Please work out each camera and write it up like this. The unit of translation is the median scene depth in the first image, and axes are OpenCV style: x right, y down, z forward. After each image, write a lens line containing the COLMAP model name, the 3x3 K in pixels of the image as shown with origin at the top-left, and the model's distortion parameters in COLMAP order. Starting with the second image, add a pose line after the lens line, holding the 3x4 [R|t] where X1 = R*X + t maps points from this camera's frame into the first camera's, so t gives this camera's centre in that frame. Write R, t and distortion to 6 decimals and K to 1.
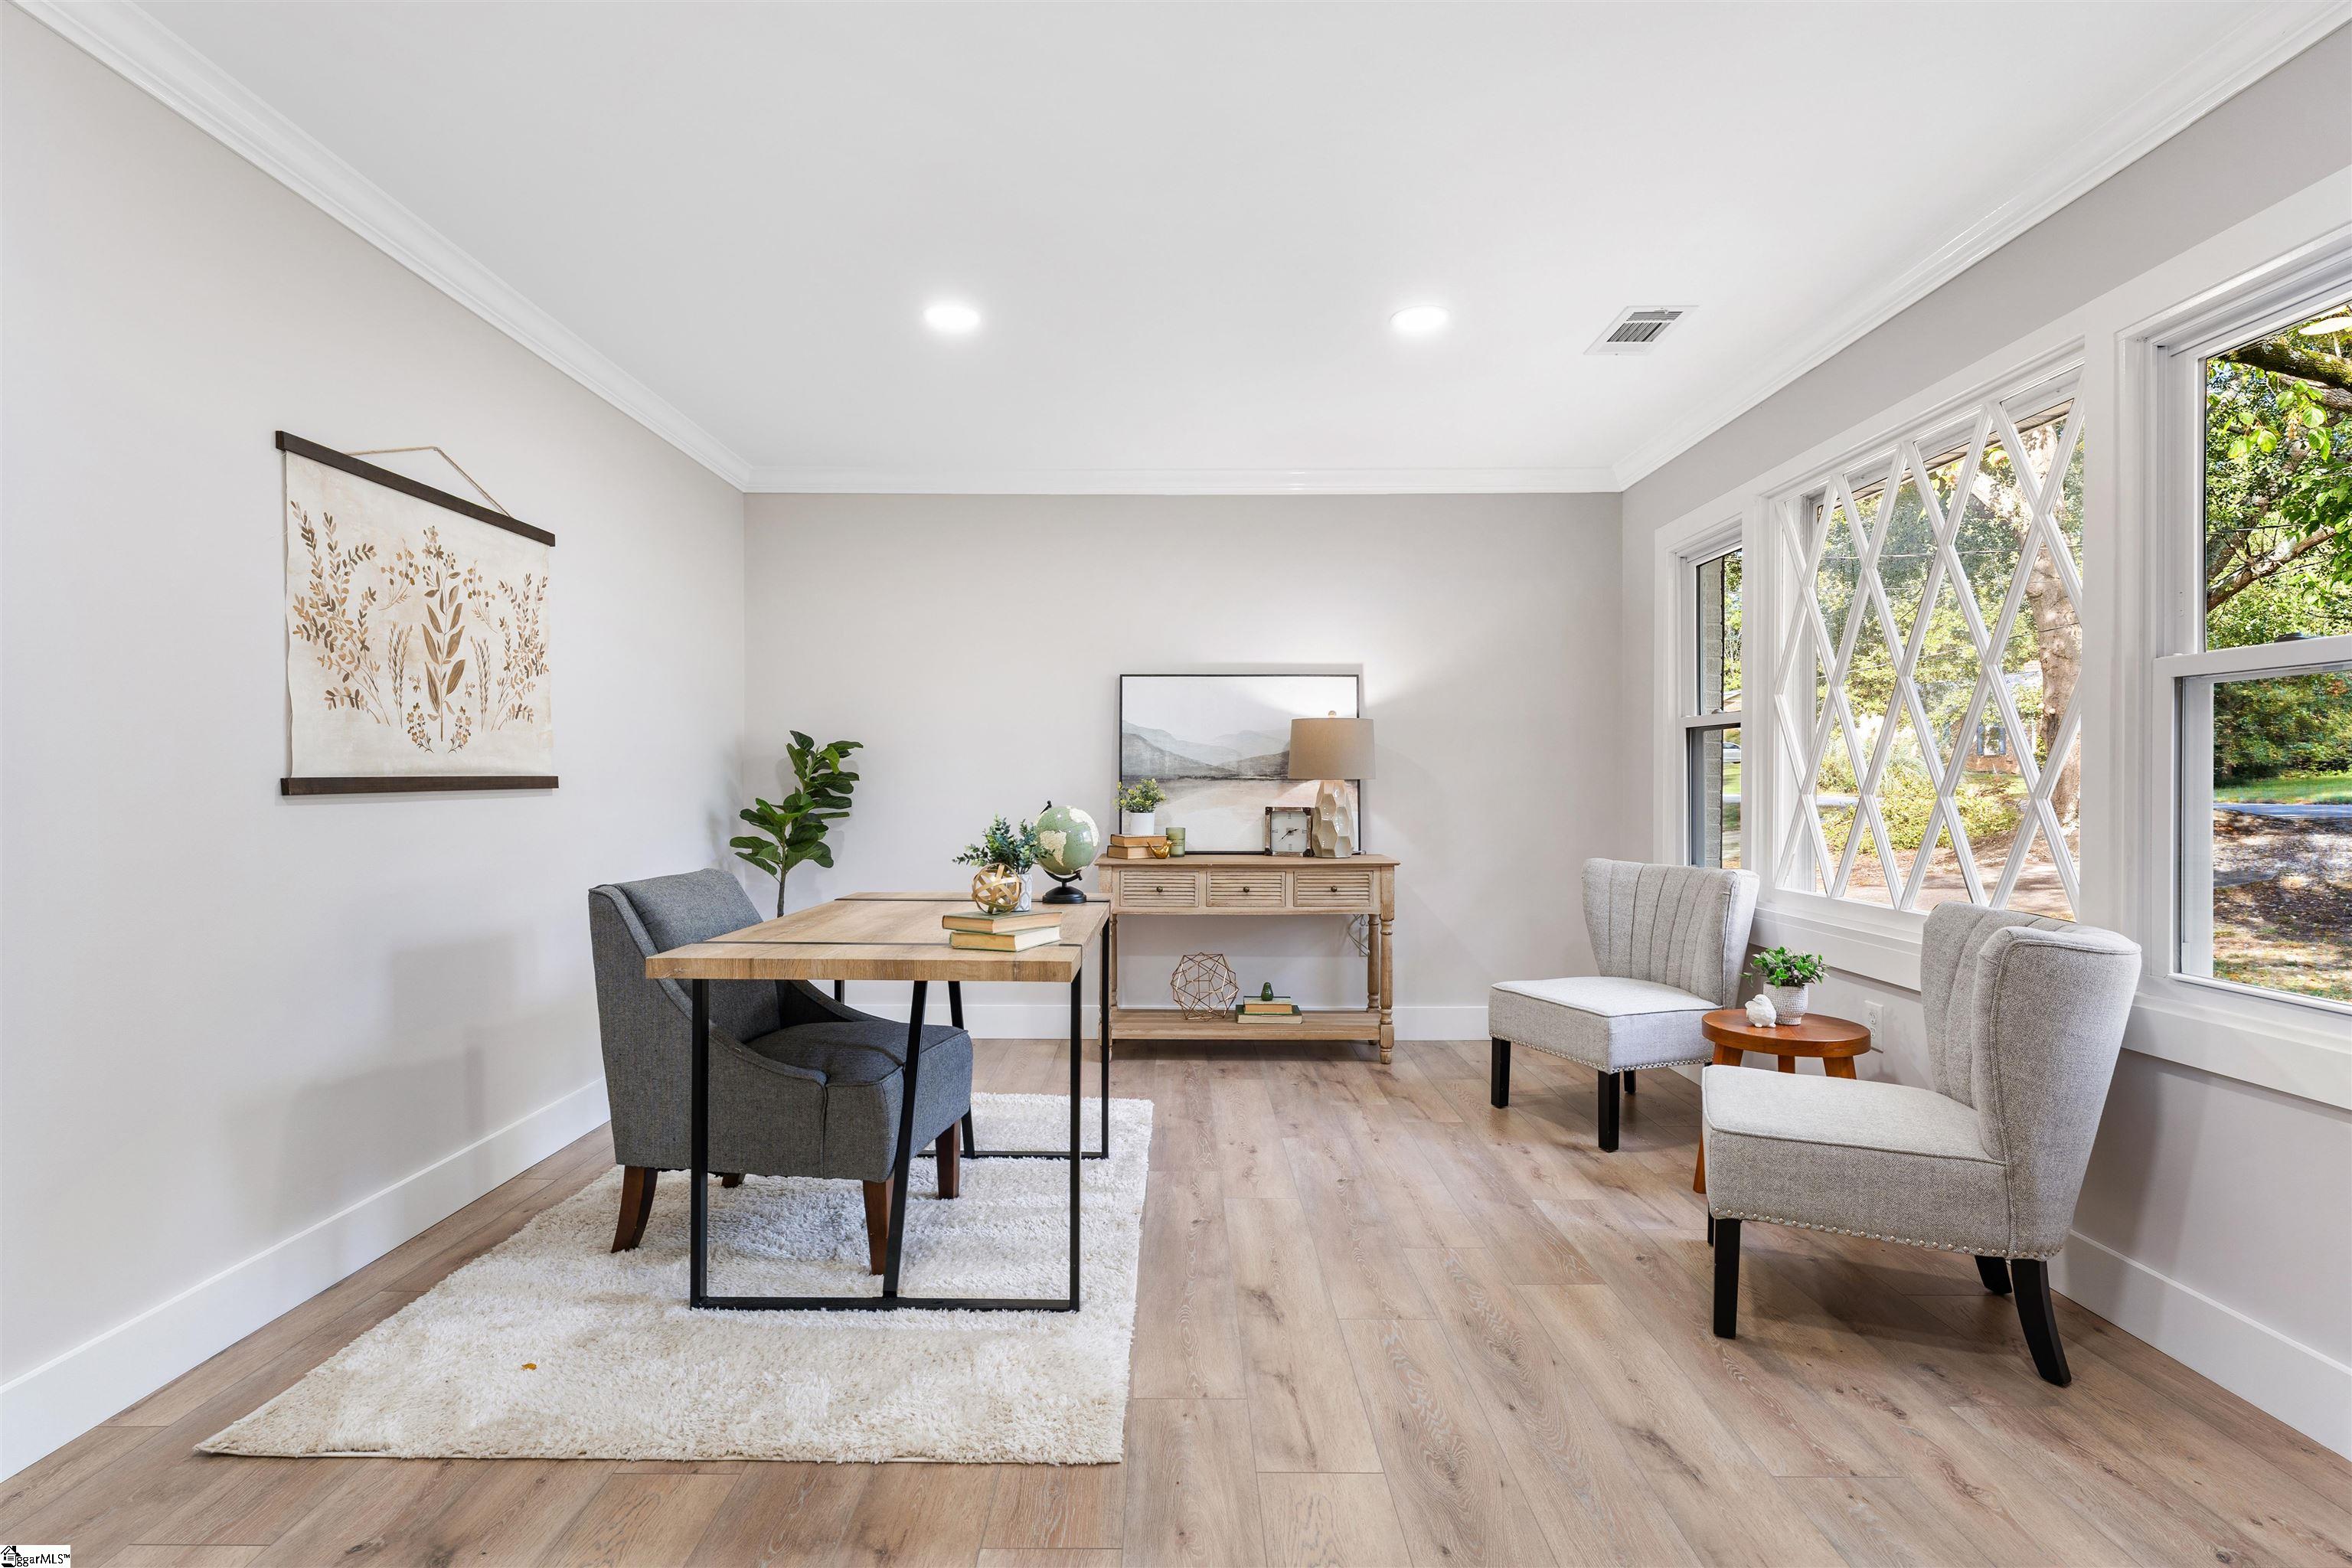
lens RADIAL K [[1105.2, 0, 1168.6], [0, 1105.2, 788.9], [0, 0, 1]] dist [0.000619, -0.000015]
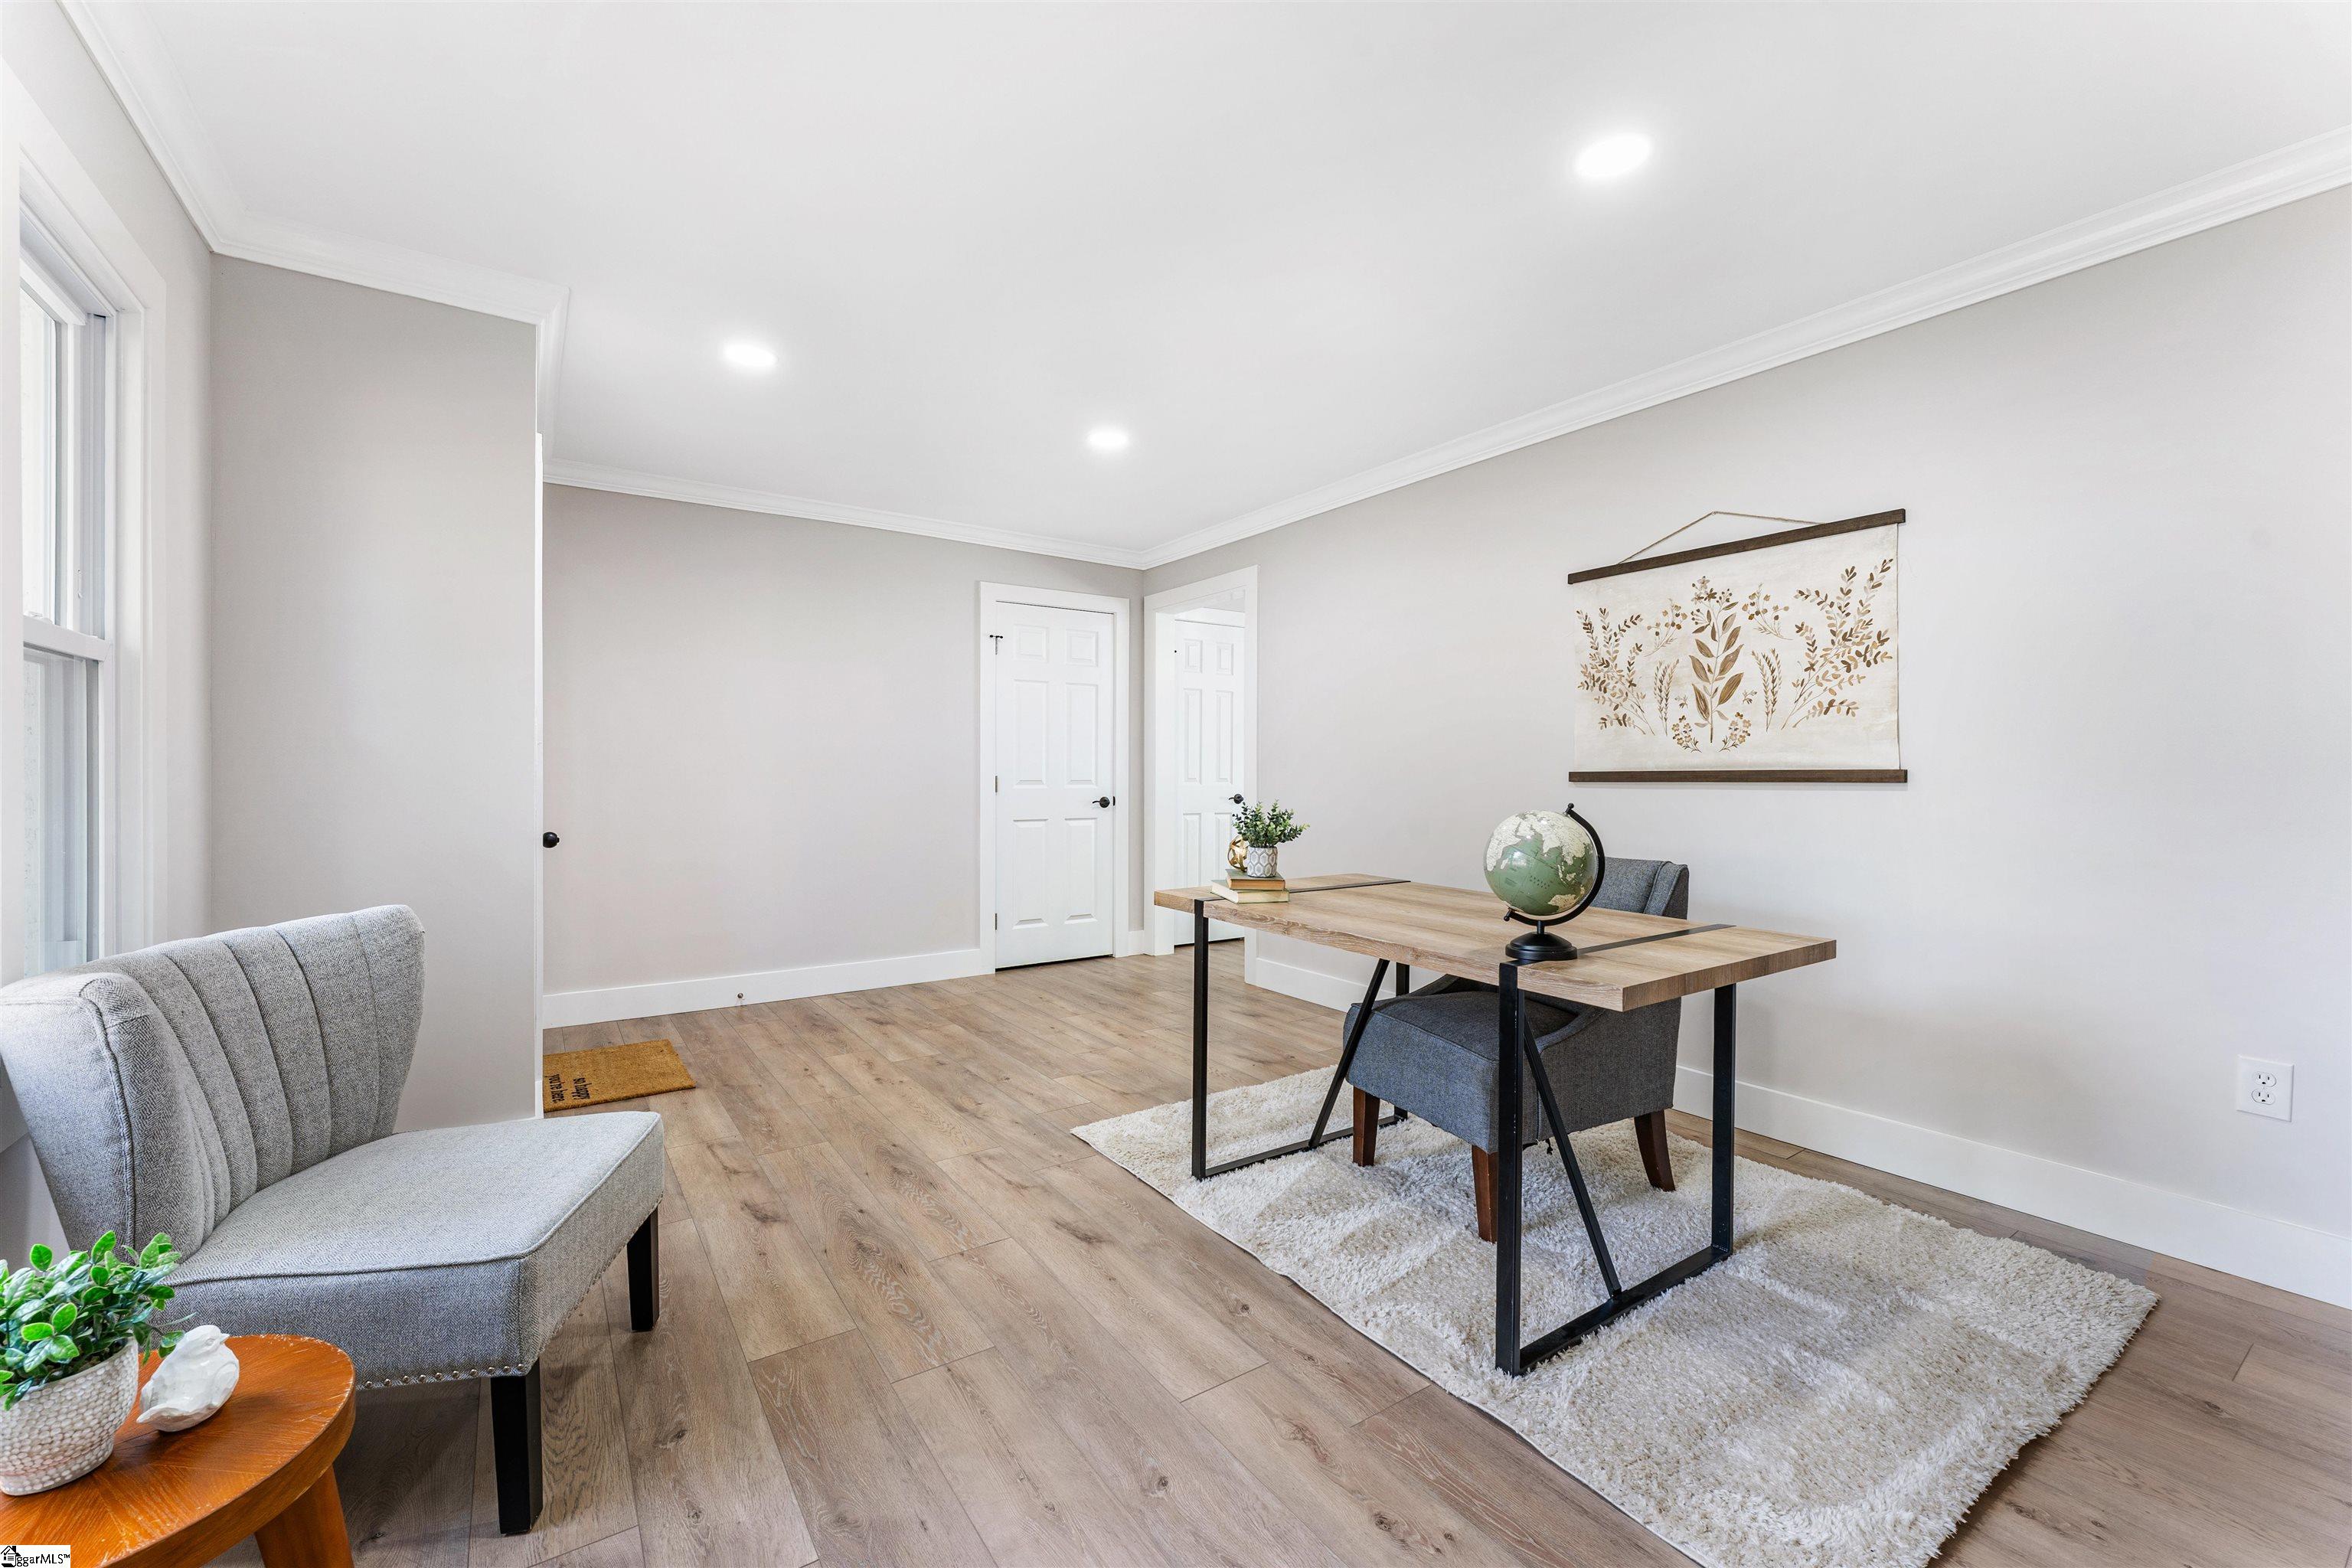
lens RADIAL K [[953.6, 0, 1167.2], [0, 953.6, 769.3], [0, 0, 1]] dist [0.002453, -0.000062]
pose [[-0.821377, -0.005428, -0.570361, 0.483815], [-0.008191, 0.999964, 0.002279, -0.010234], [0.570328, 0.006543, -0.821391, 1.562348]]
